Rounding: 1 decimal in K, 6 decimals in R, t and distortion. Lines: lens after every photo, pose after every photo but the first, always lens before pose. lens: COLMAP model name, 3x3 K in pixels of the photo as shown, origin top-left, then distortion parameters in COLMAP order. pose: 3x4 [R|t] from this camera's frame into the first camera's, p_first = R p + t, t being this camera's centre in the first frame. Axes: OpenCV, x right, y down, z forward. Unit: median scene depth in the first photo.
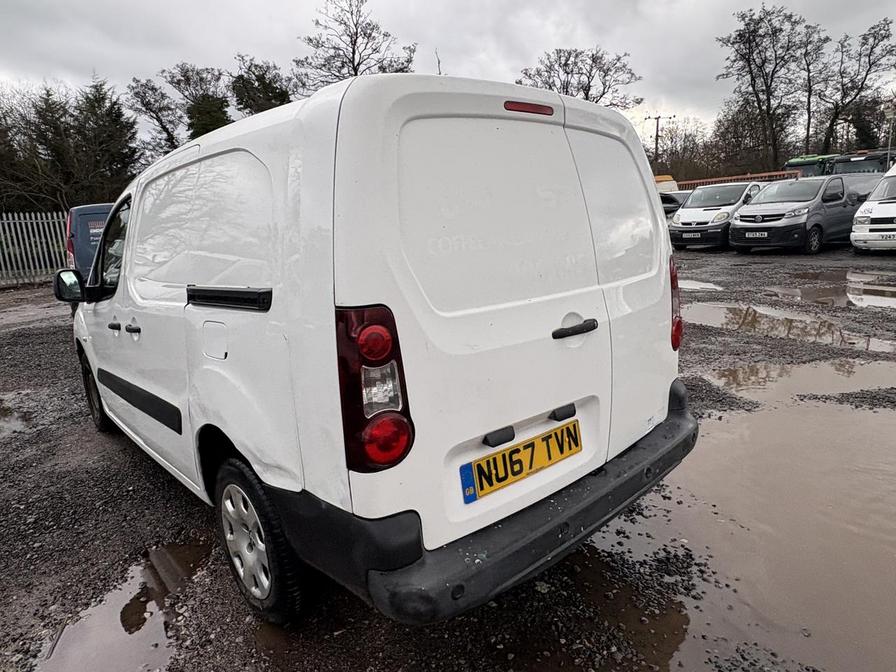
lens RADIAL K [[556.9, 0, 447.4], [0, 556.9, 334.6], [0, 0, 1]] dist [-0.004262, 0.004246]
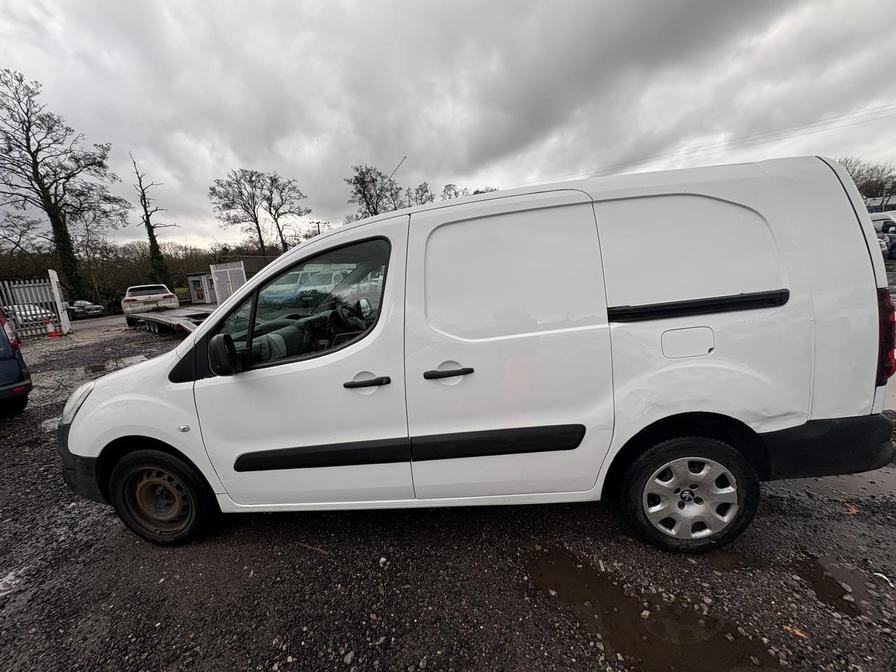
lens RADIAL K [[357.1, 0, 447.6], [0, 357.1, 336.8], [0, 0, 1]] dist [-0.000456, 0.000237]
pose [[0.746240, -0.134110, 0.652028, -0.069473], [0.177030, 0.984205, -0.000177, -0.005555], [-0.641706, 0.115561, 0.758195, 0.037482]]
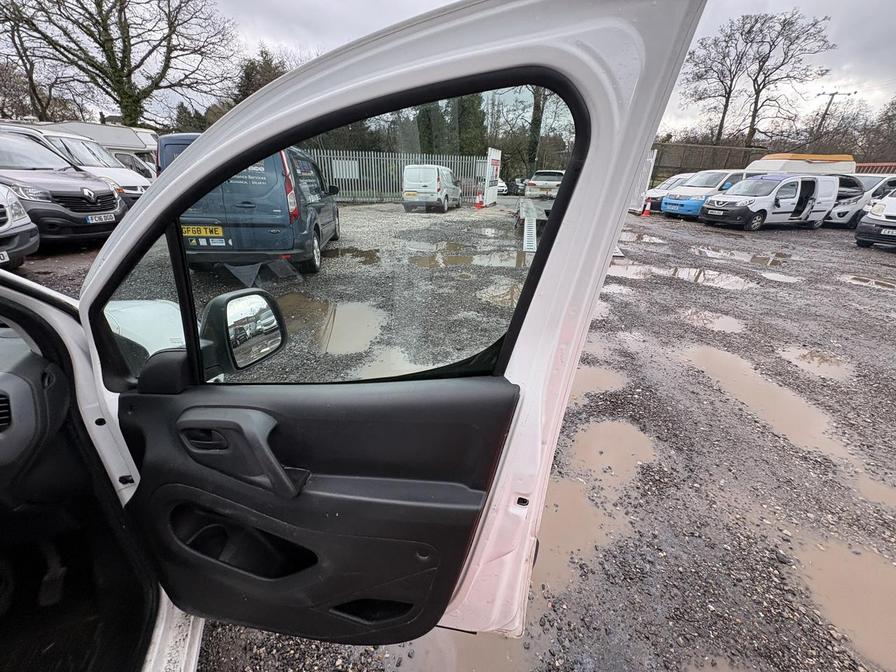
lens RADIAL K [[357.1, 0, 447.6], [0, 357.1, 336.8], [0, 0, 1]] dist [-0.000456, 0.000237]
pose [[0.934837, 0.218822, -0.279635, -0.001130], [-0.150704, 0.957601, 0.245536, -0.026170], [0.321508, -0.187394, 0.928179, 0.115030]]
